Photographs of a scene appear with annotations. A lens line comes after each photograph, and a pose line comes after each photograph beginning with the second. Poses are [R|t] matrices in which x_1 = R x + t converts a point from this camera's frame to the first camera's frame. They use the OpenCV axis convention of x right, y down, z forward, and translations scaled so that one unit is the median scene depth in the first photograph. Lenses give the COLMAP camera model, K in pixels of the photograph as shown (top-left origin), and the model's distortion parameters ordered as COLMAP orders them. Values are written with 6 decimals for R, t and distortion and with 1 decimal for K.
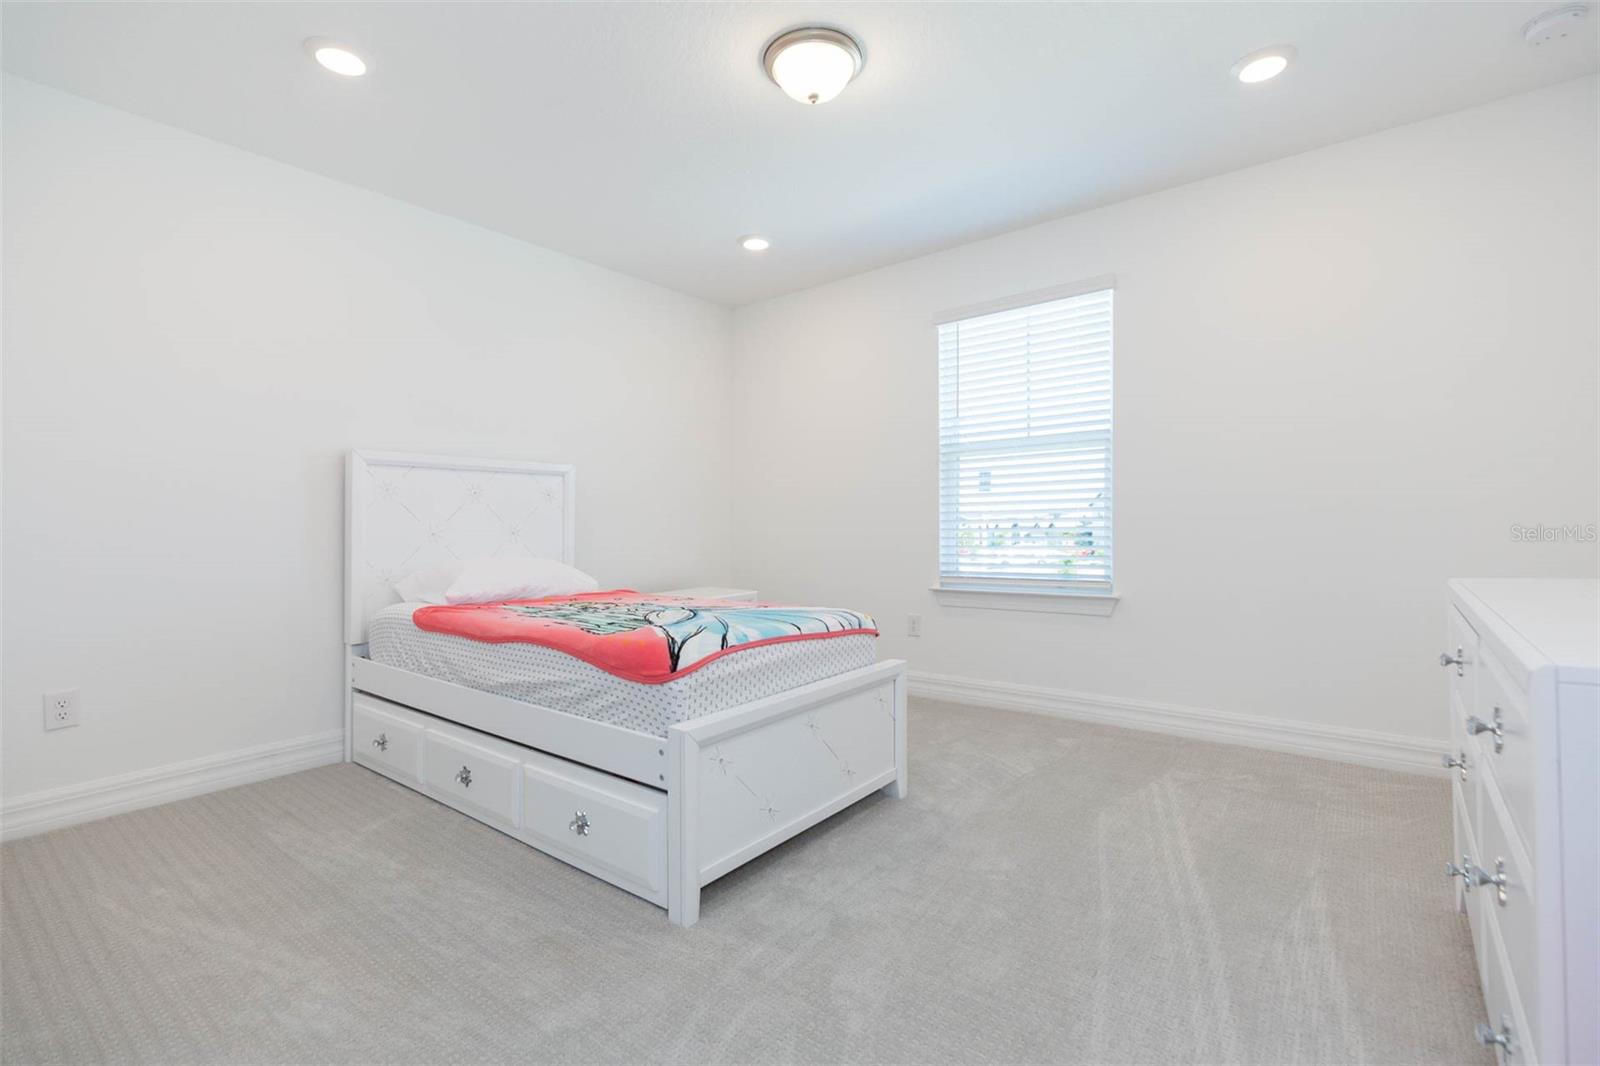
lens RADIAL K [[725.2, 0, 795.6], [0, 725.2, 524.6], [0, 0, 1]] dist [-0.001225, -0.000037]
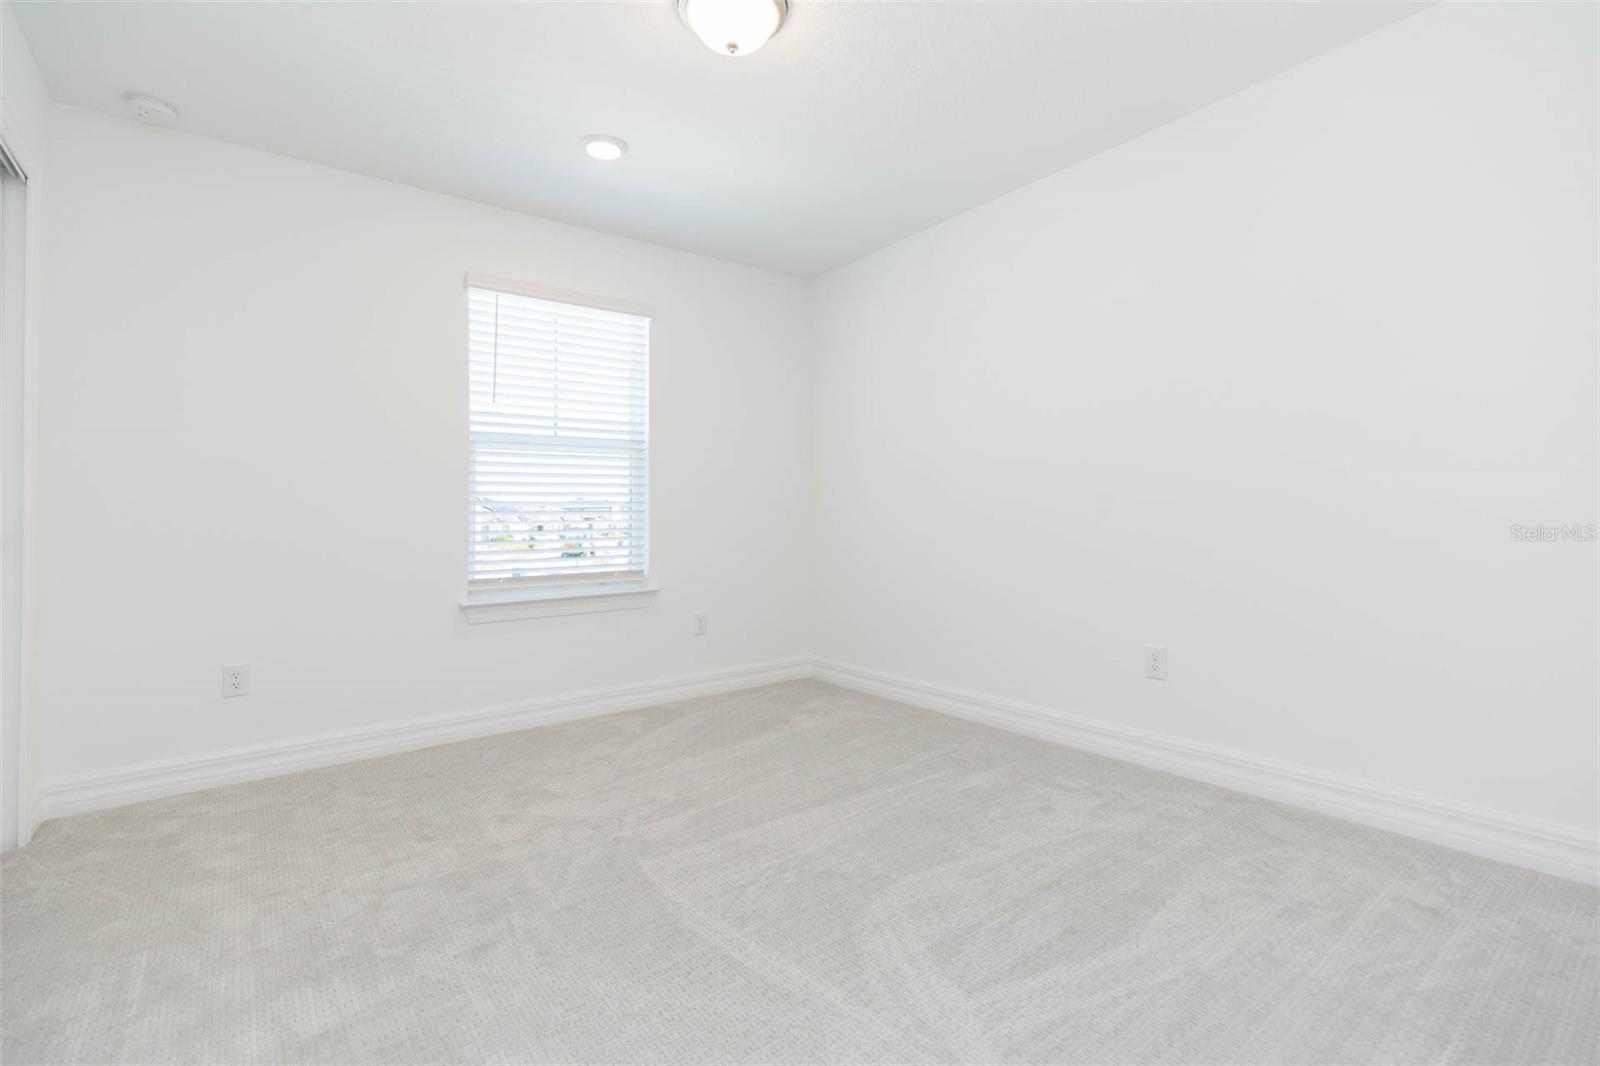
lens RADIAL K [[725.2, 0, 795.6], [0, 725.2, 534.4], [0, 0, 1]] dist [-0.001225, -0.000037]
pose [[0.248721, -0.008537, 0.968538, -0.539267], [0.014218, 0.999886, 0.005162, 0.009962], [-0.968471, 0.012487, 0.248814, 0.449015]]
